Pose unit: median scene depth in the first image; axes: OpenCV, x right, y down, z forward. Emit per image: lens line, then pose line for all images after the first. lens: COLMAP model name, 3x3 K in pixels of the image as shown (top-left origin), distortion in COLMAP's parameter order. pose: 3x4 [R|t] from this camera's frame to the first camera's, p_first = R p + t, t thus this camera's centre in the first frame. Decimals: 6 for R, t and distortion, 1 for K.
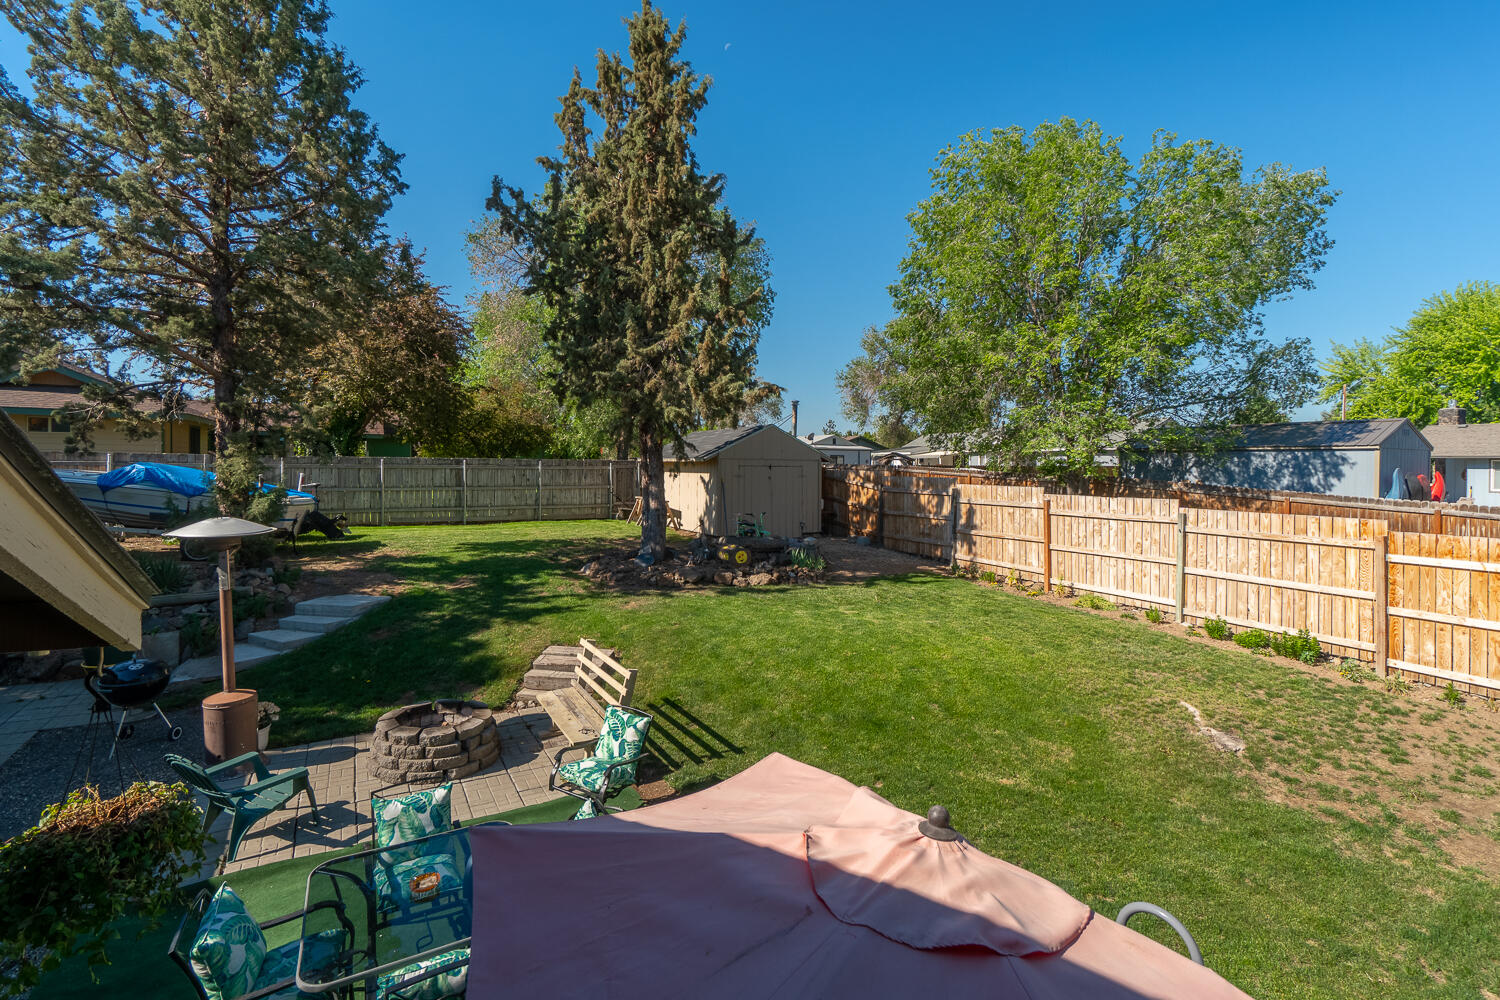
lens RADIAL K [[692.6, 0, 739.1], [0, 692.6, 475.5], [0, 0, 1]] dist [0.003601, -0.000175]
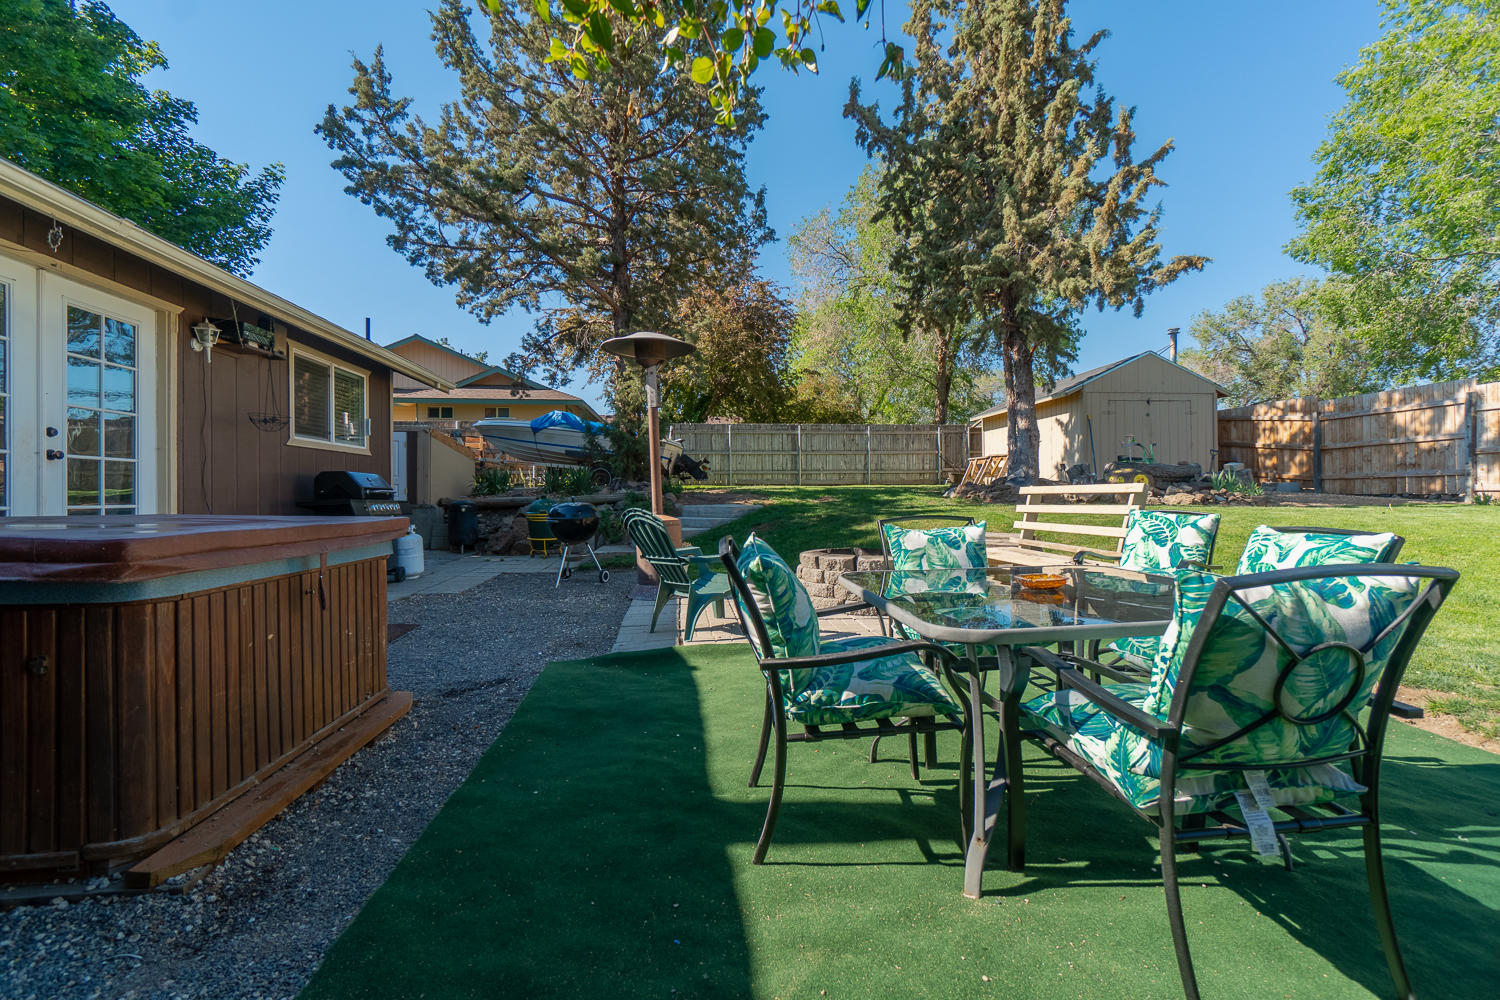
lens RADIAL K [[645.4, 0, 750.0], [0, 645.4, 494.3], [0, 0, 1]] dist [0.005425, 0.000182]
pose [[0.920896, -0.017370, -0.389420, -0.113833], [0.011705, 0.999788, -0.016915, 0.127083], [0.389632, 0.011019, 0.920905, 0.096460]]
